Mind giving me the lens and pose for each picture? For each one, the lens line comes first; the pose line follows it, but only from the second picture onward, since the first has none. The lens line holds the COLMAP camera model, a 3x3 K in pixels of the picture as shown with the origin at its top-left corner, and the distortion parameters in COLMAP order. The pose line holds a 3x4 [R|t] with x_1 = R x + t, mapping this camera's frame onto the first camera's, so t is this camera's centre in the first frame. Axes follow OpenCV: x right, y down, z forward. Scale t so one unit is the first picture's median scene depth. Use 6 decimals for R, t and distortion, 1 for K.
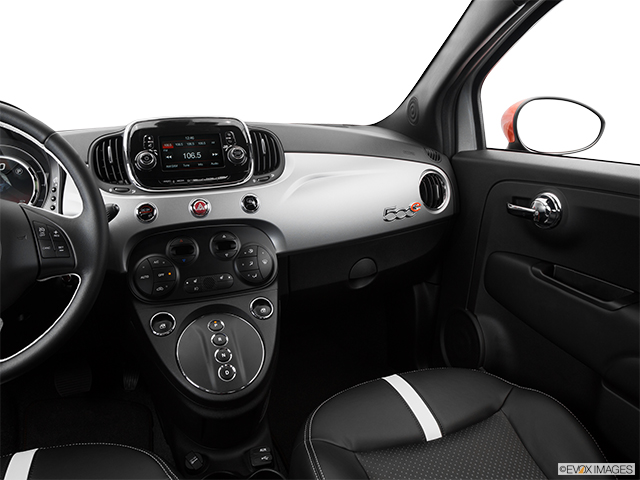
lens RADIAL K [[482.7, 0, 320.0], [0, 482.7, 240.0], [0, 0, 1]] dist [-0.130915, 0.067326]
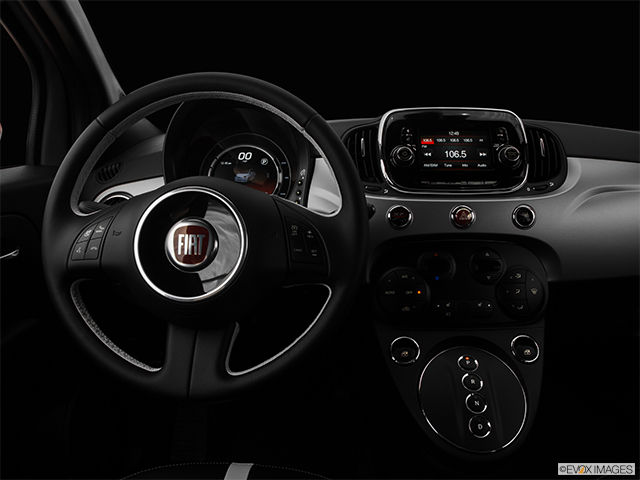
lens RADIAL K [[473.4, 0, 320.0], [0, 473.4, 240.0], [0, 0, 1]] dist [-0.110115, 0.003149]
pose [[0.914828, 0.098090, -0.391749, -0.148719], [-0.104438, 0.994518, 0.005129, -0.006168], [0.390105, 0.036221, 0.920058, 0.156380]]
